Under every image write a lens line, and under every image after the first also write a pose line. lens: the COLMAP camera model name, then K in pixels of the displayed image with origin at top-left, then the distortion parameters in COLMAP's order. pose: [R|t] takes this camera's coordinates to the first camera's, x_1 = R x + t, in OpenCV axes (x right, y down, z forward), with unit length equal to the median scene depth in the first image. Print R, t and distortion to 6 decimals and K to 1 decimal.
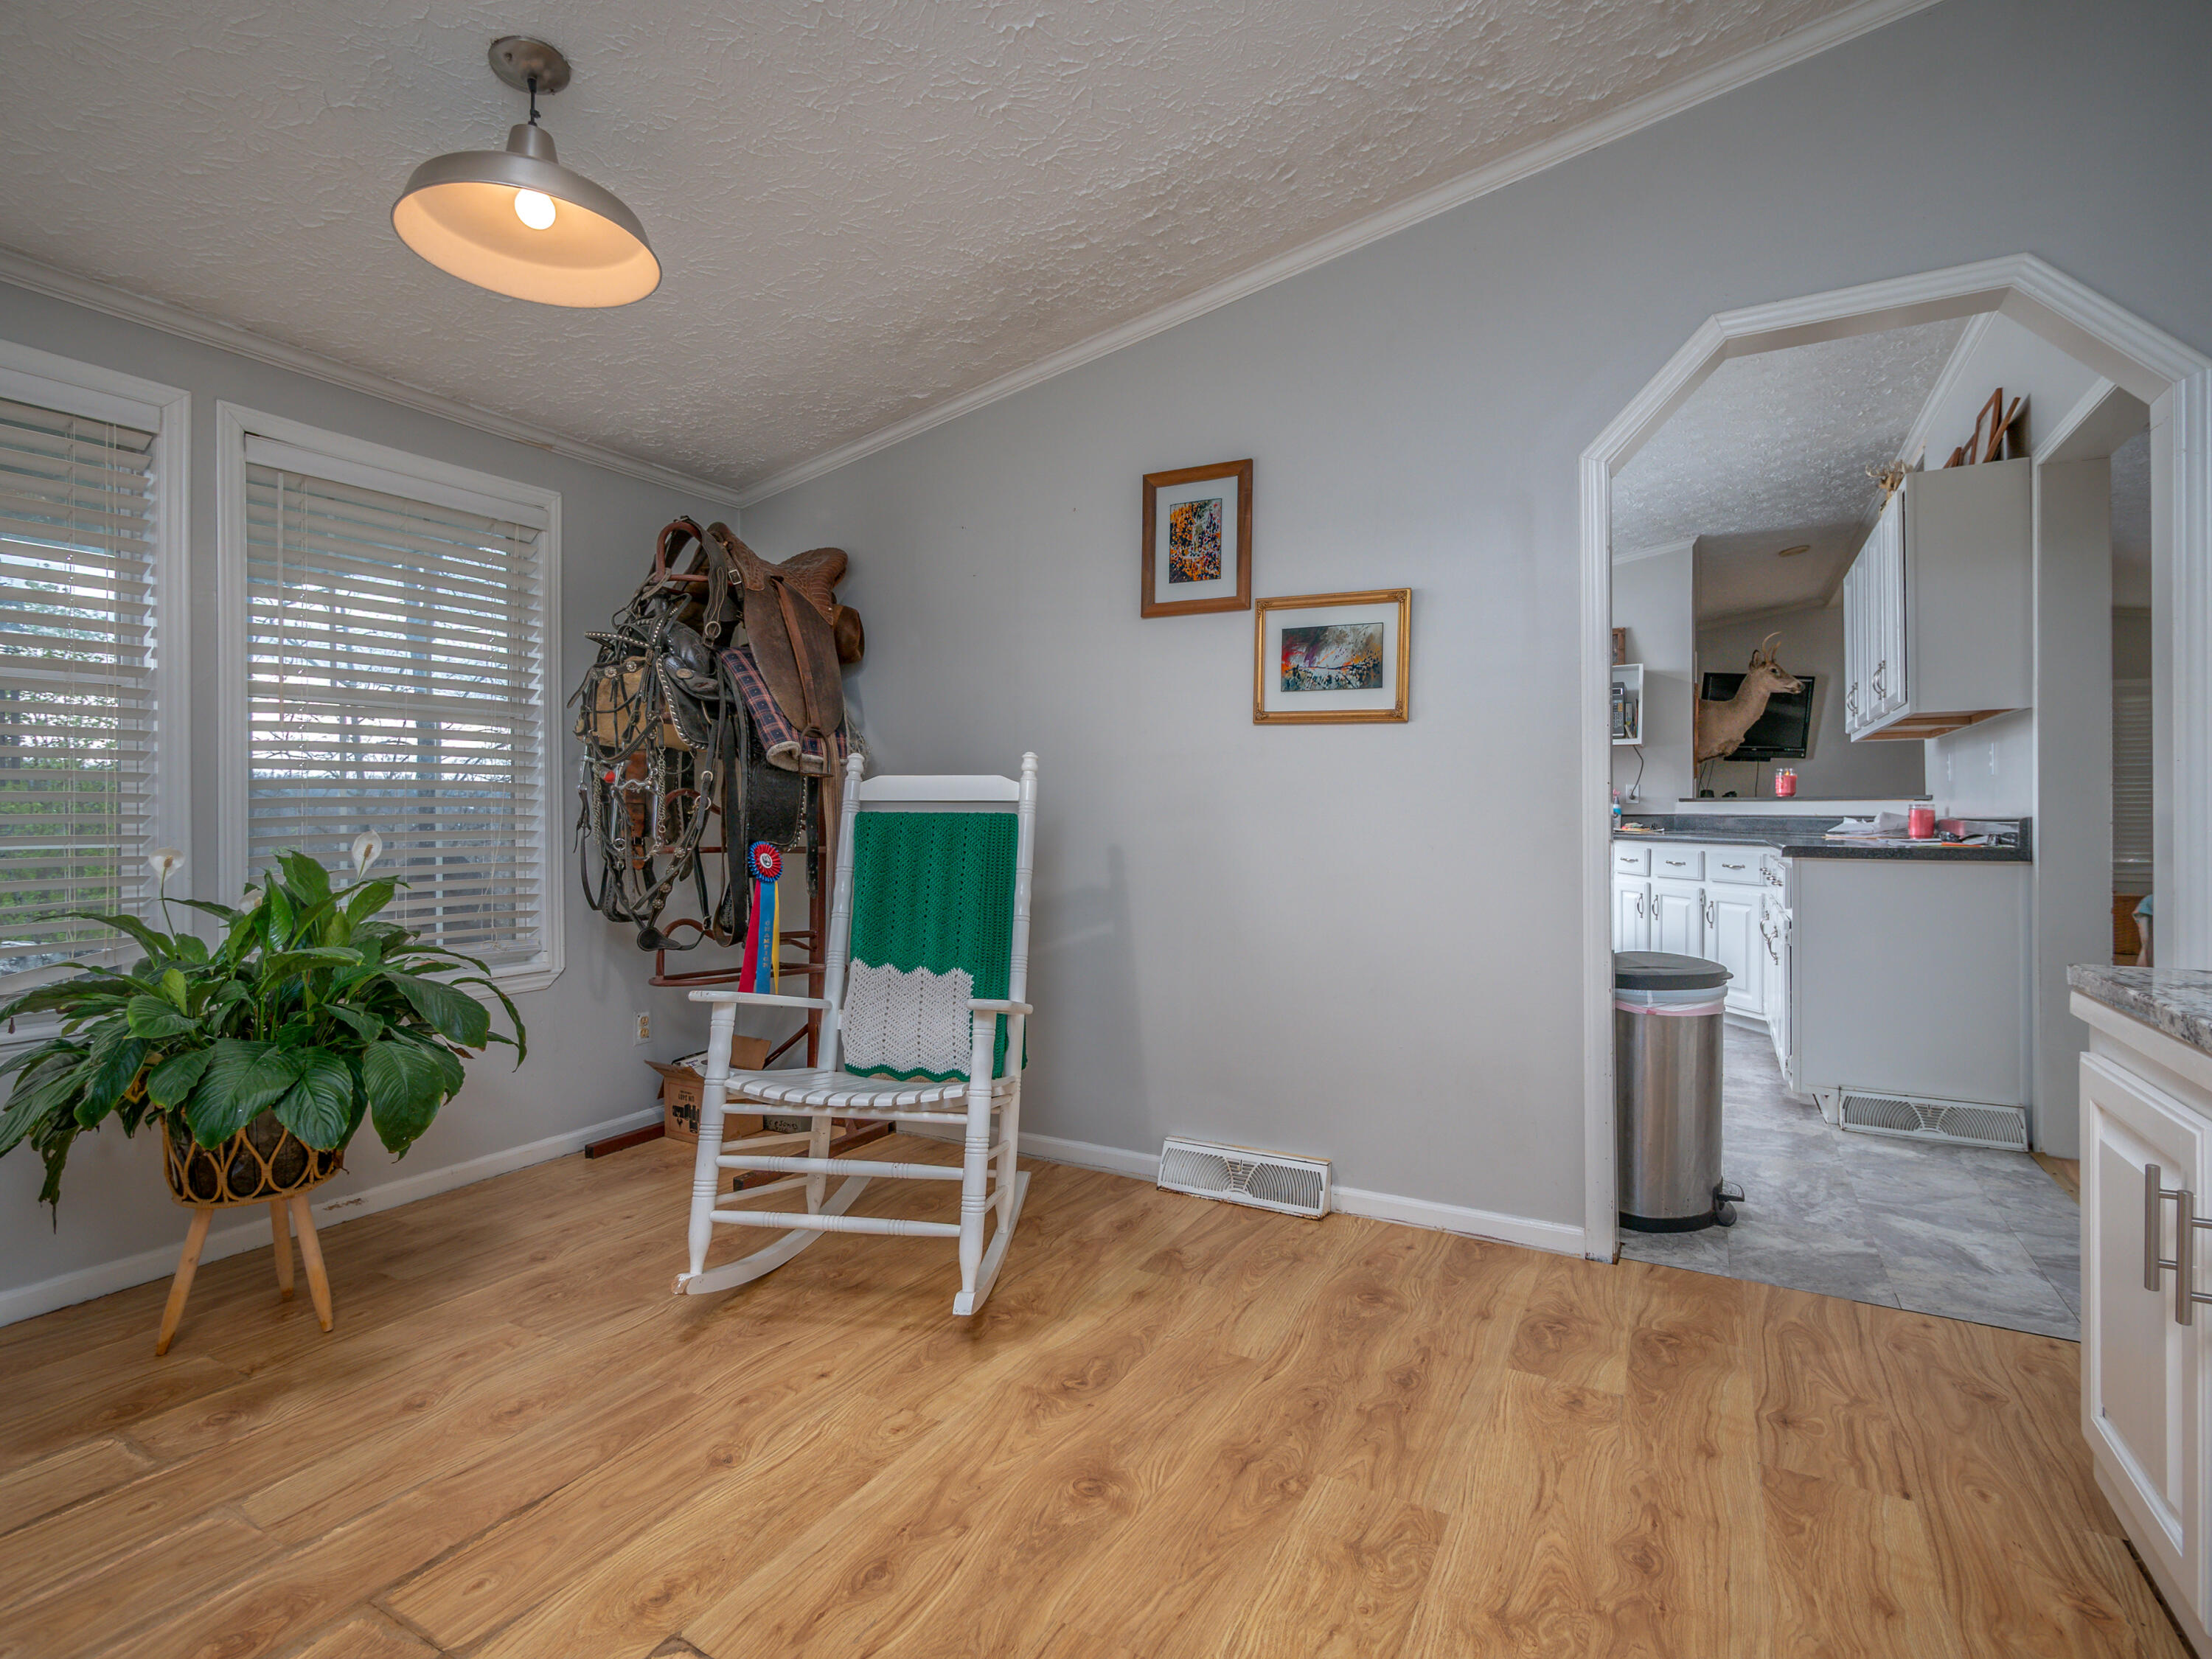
lens RADIAL K [[1054.3, 0, 1110.7], [0, 1054.3, 810.1], [0, 0, 1]] dist [0.000214, -0.001069]
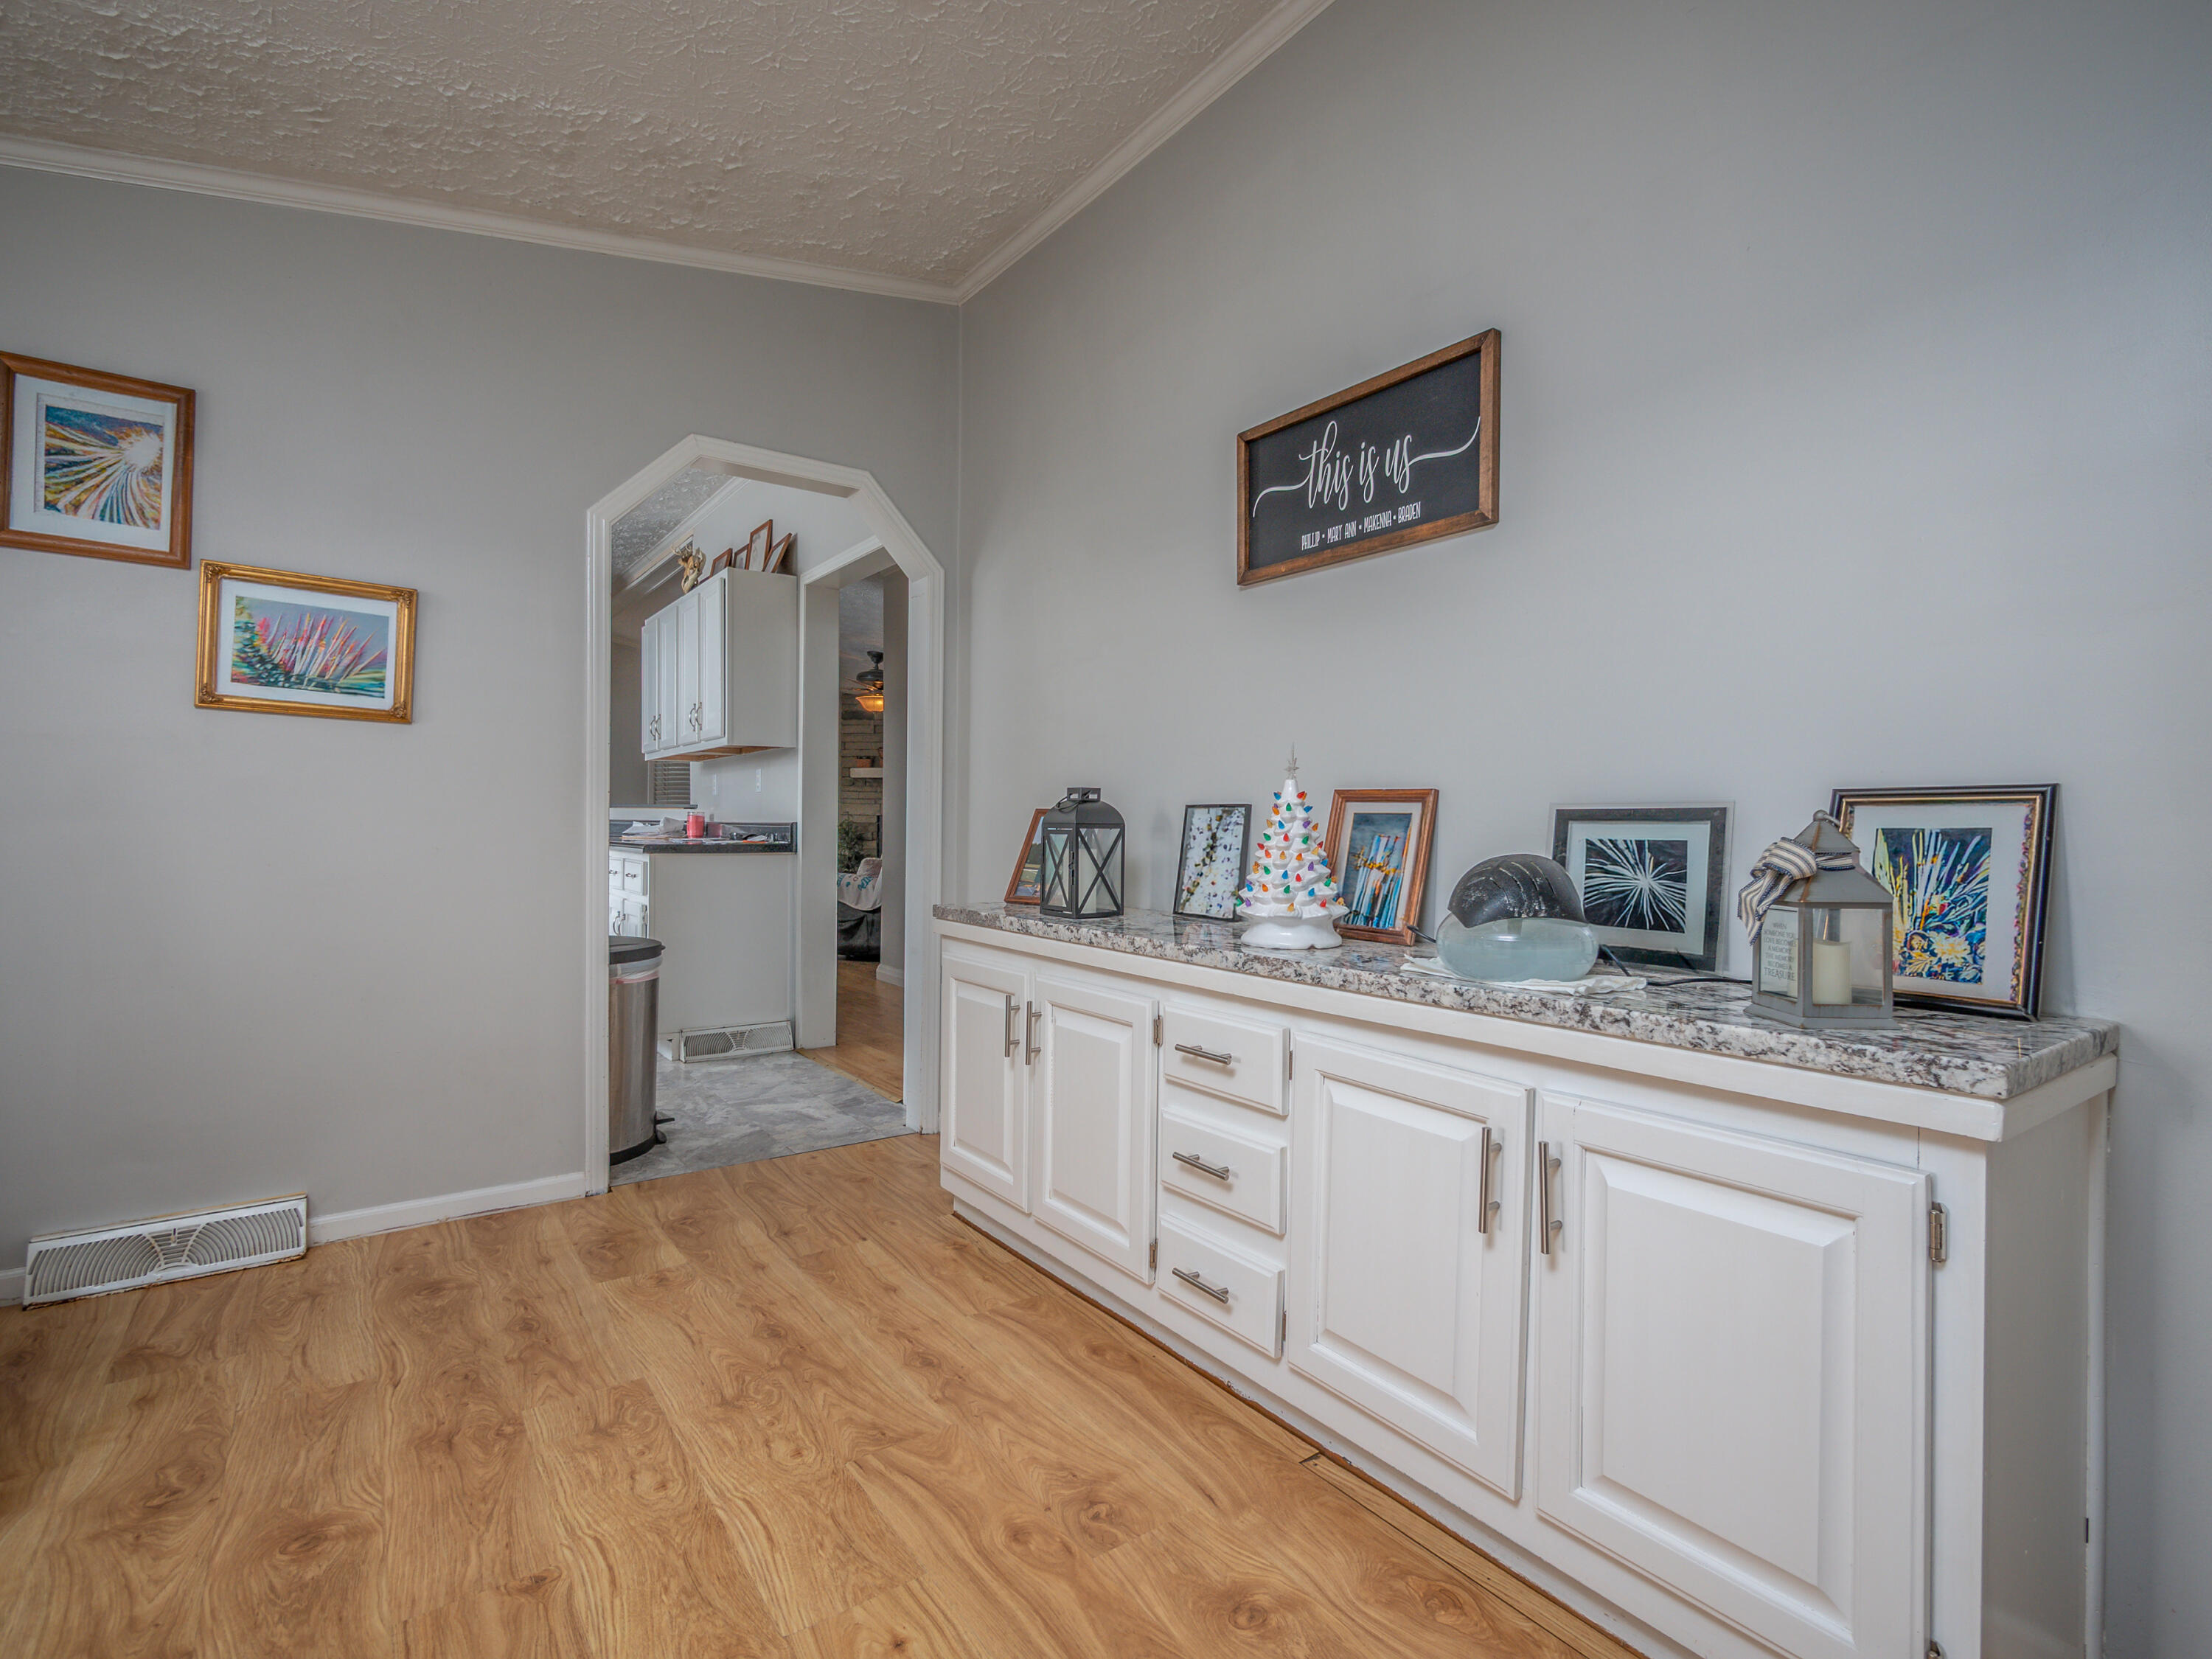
lens RADIAL K [[1054.3, 0, 1084.5], [0, 1054.3, 827.8], [0, 0, 1]] dist [0.000214, -0.001069]
pose [[0.437548, 0.000514, 0.899195, -0.360228], [-0.014403, 0.999876, 0.006436, -0.001232], [-0.899080, -0.015767, 0.437501, -0.007512]]
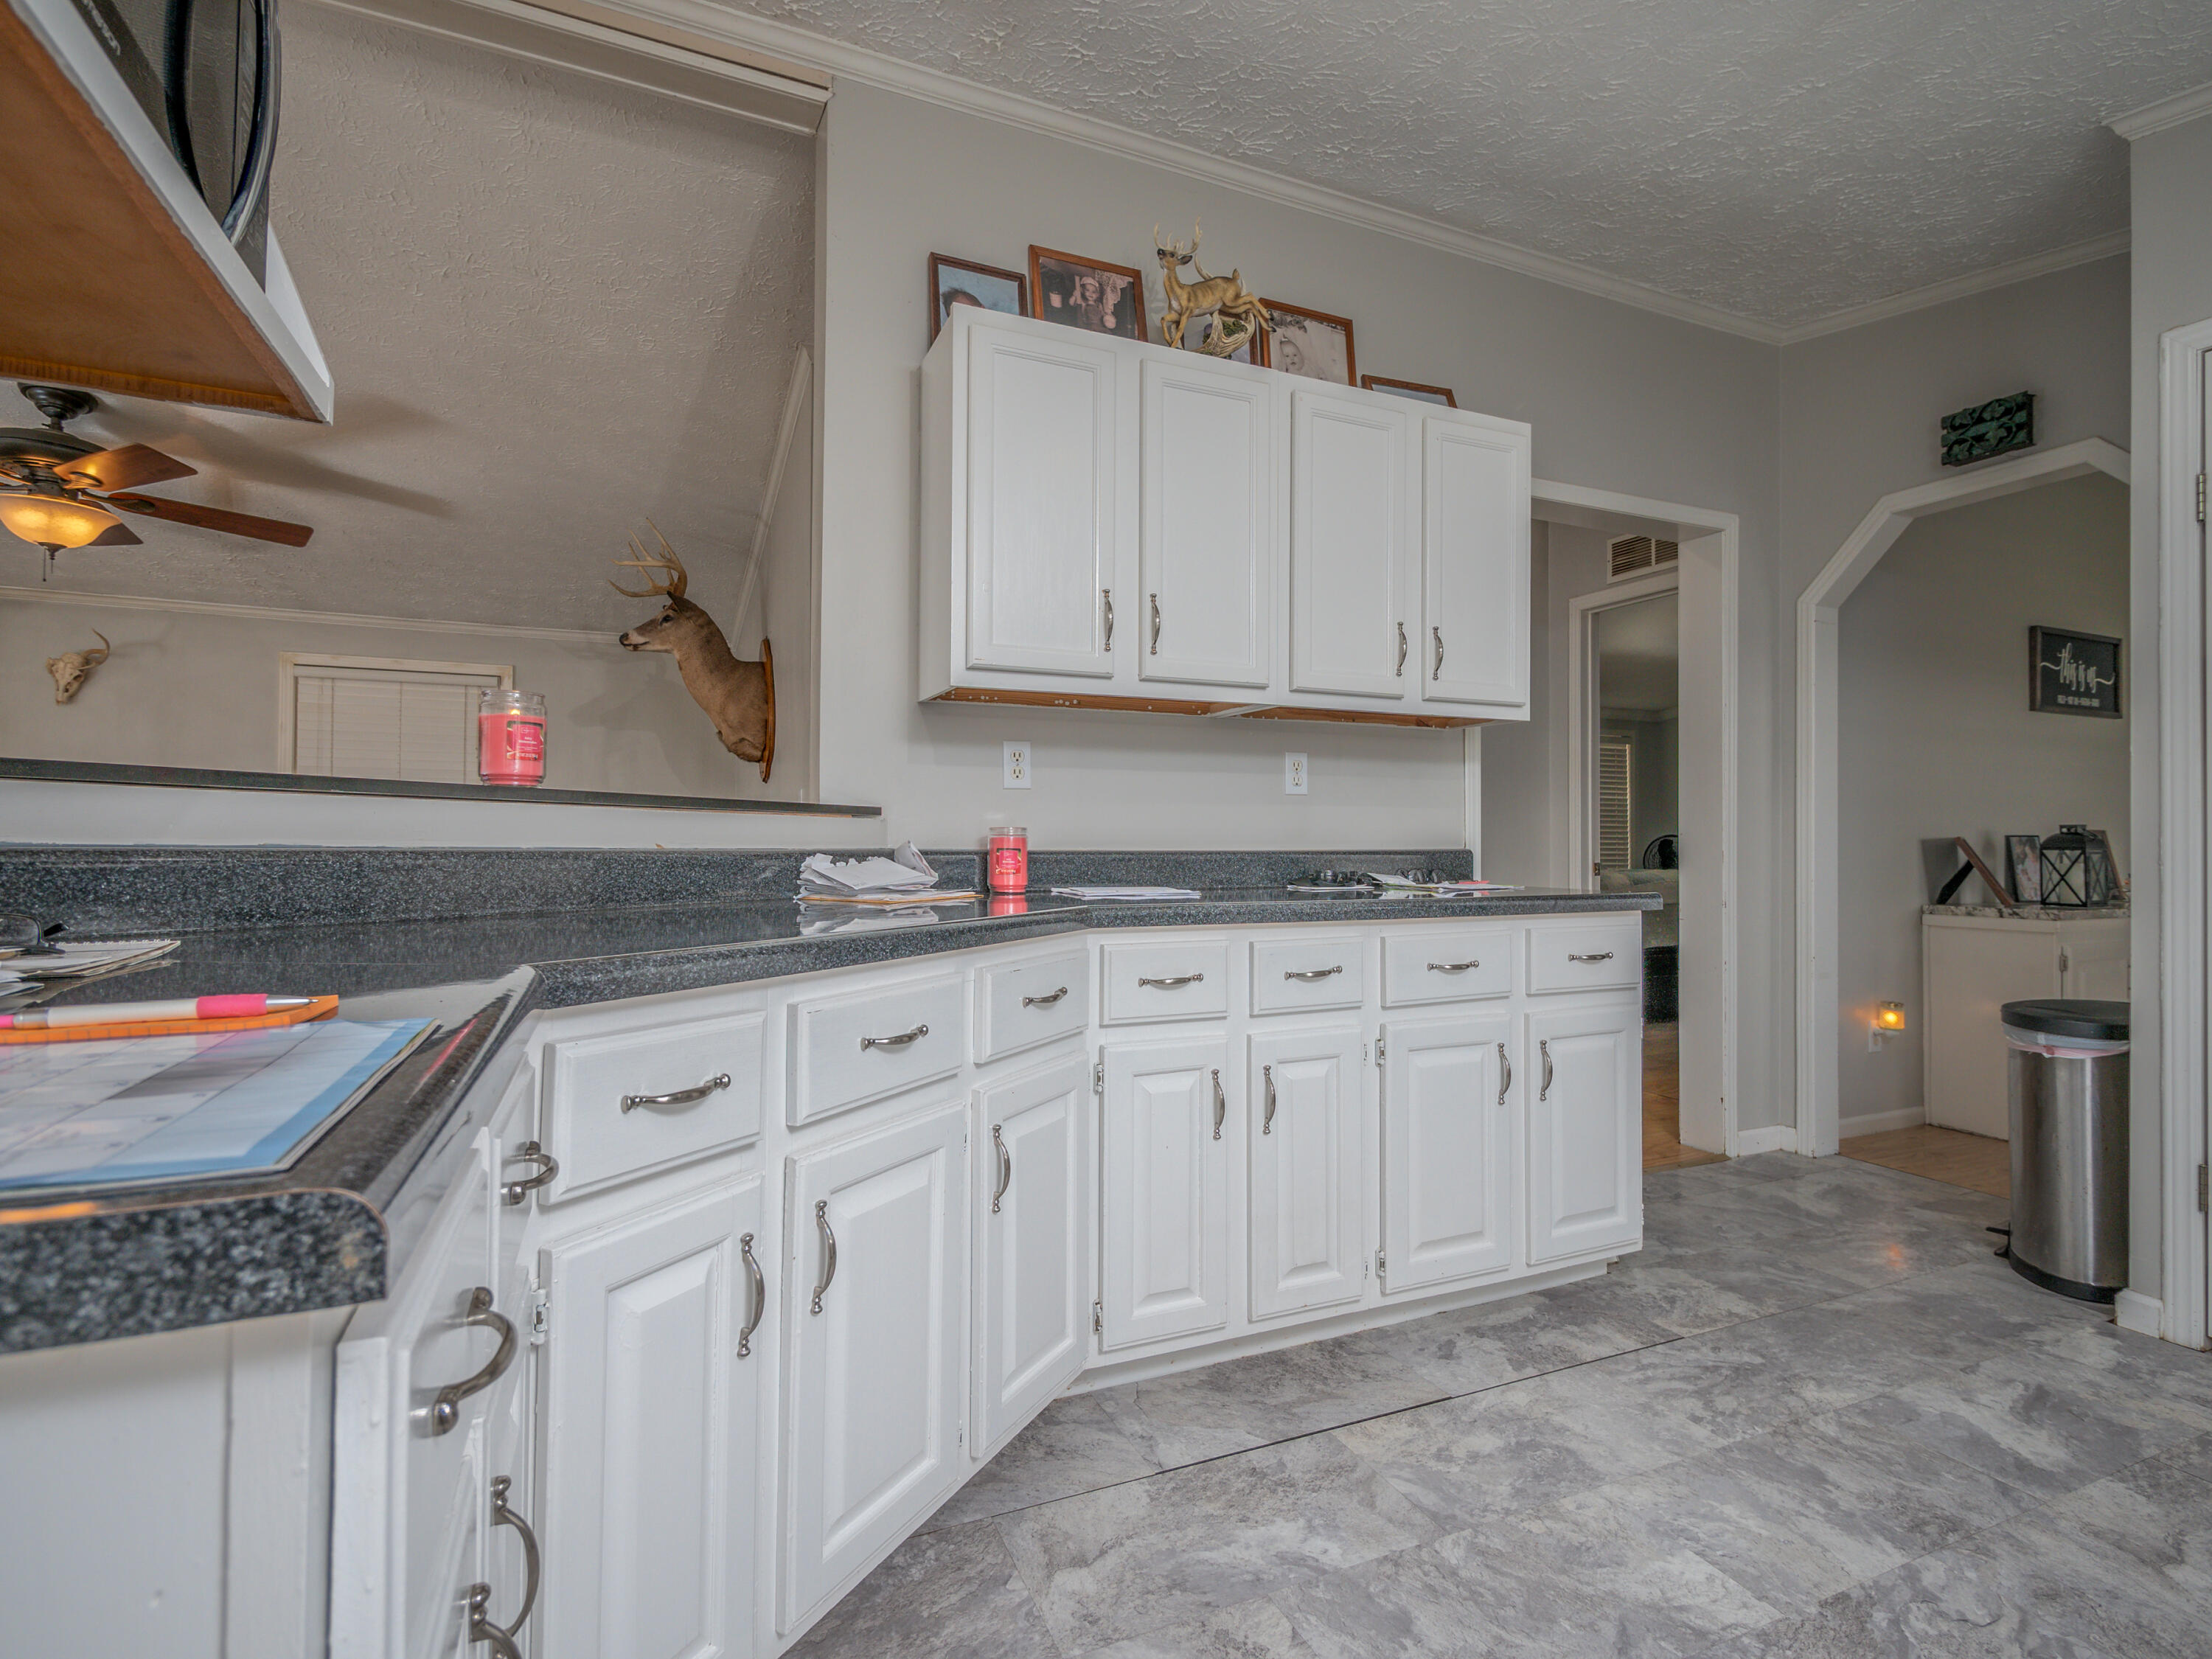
lens RADIAL K [[1054.3, 0, 1114.6], [0, 1054.3, 824.1], [0, 0, 1]] dist [0.000214, -0.001069]
pose [[-0.796210, 0.002937, 0.605014, 0.721288], [-0.009379, 0.999808, -0.017197, 0.006989], [-0.604948, -0.019367, -0.796029, 2.531885]]
